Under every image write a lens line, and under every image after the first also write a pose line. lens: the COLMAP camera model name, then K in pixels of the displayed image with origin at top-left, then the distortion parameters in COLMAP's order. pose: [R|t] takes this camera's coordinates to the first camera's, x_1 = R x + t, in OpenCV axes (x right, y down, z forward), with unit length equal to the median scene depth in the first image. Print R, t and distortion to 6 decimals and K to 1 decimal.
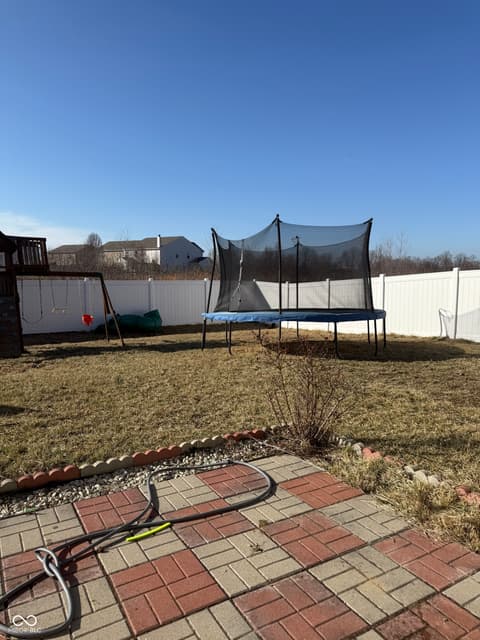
lens RADIAL K [[449.2, 0, 237.8], [0, 449.2, 319.7], [0, 0, 1]] dist [0.051496, -0.060632]
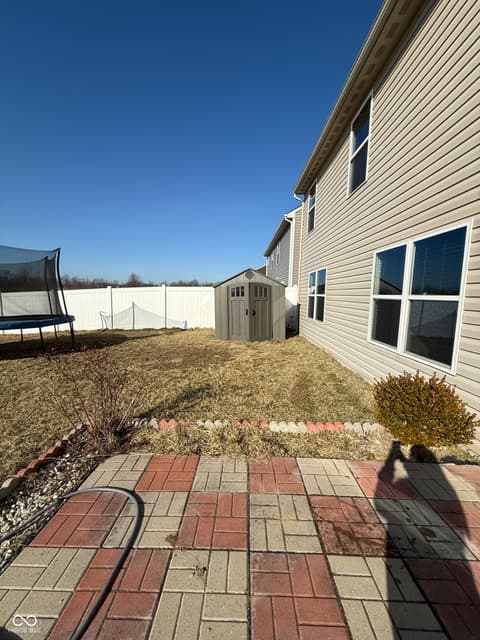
lens RADIAL K [[257.6, 0, 239.4], [0, 257.6, 310.3], [0, 0, 1]] dist [0.000226, 0.000497]
pose [[0.525629, -0.050347, 0.849223, -0.184049], [0.066224, 0.997640, 0.018156, -0.034336], [-0.848133, 0.046696, 0.527722, 0.307539]]
